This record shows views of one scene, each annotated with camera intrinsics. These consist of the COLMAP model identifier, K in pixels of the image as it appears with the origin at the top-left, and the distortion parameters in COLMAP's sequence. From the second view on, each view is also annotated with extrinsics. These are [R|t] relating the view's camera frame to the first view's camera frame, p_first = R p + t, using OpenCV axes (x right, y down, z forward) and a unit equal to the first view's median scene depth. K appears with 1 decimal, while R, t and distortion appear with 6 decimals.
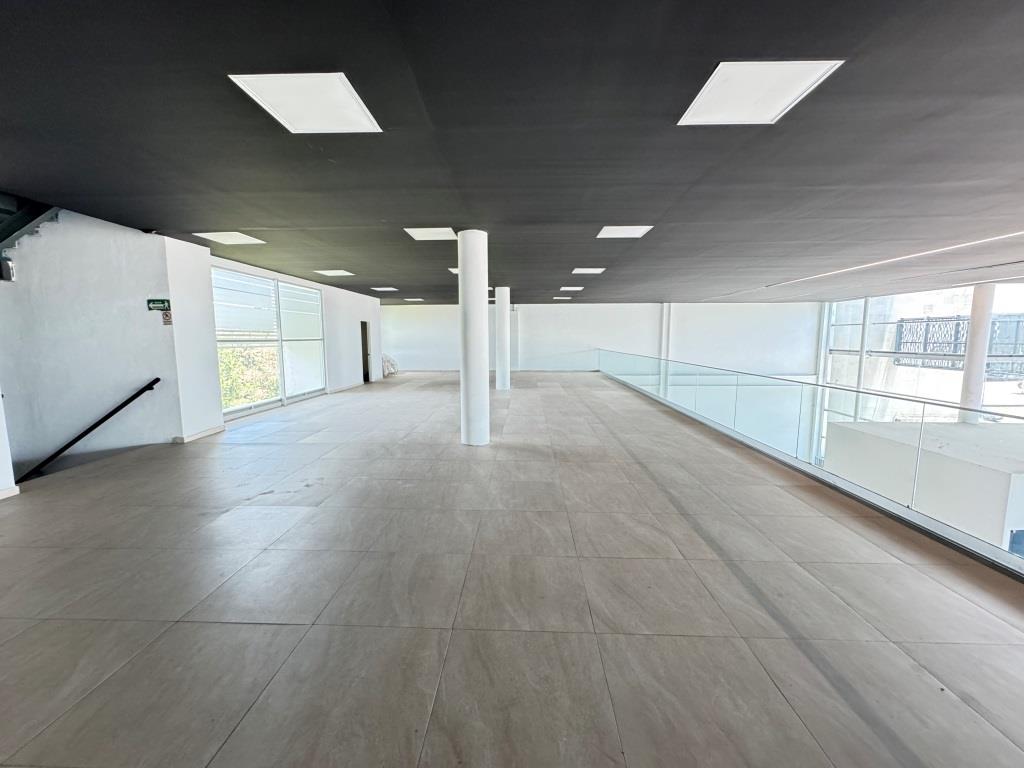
lens RADIAL K [[408.1, 0, 512.5], [0, 408.1, 382.1], [0, 0, 1]] dist [-0.002621, 0.000427]
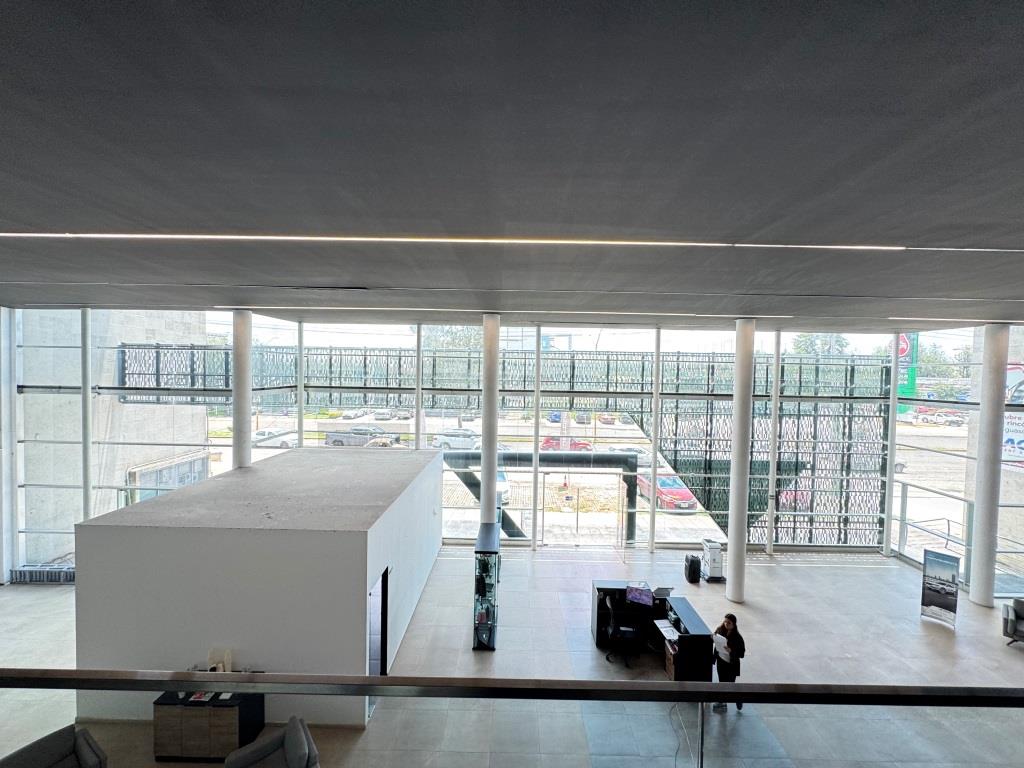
lens RADIAL K [[408.1, 0, 512.5], [0, 408.1, 382.7], [0, 0, 1]] dist [-0.002621, 0.000427]
pose [[-0.032968, -0.025810, 0.999123, 0.161215], [0.092181, 0.995327, 0.028753, -0.036769], [-0.995196, 0.093048, -0.030435, 0.306881]]
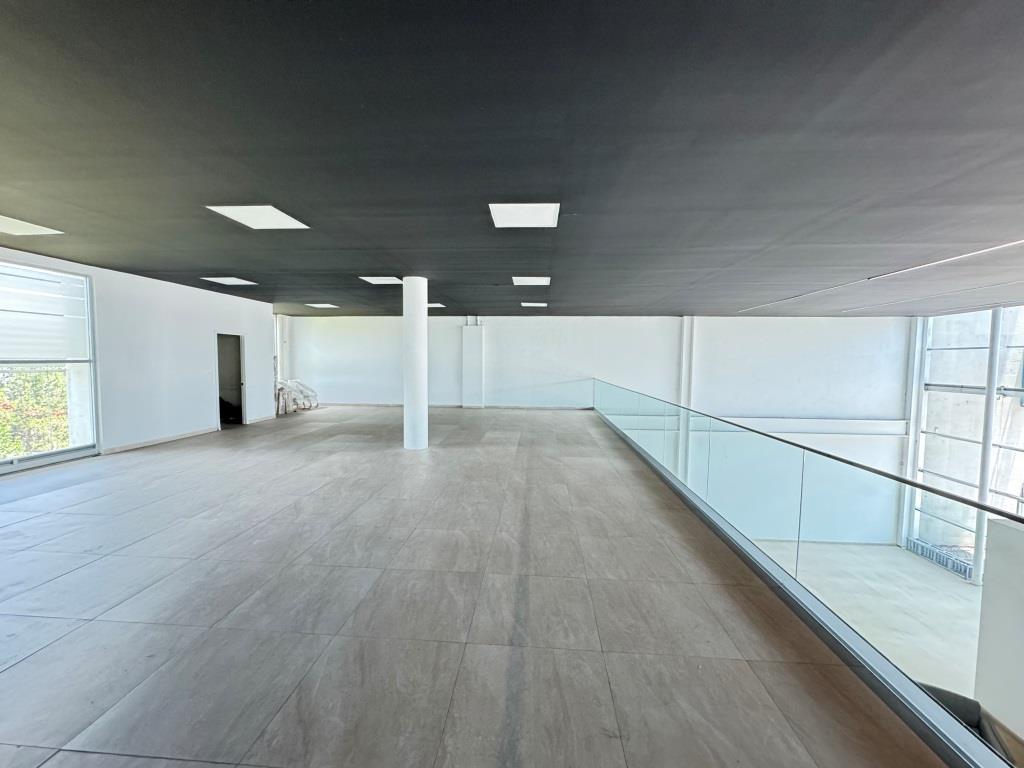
lens RADIAL K [[408.1, 0, 511.6], [0, 408.1, 383.3], [0, 0, 1]] dist [-0.002621, 0.000427]
pose [[0.999312, 0.013885, -0.034378, 0.100255], [-0.015727, 0.998422, -0.053917, -0.034308], [0.033575, 0.054421, 0.997953, 0.298141]]
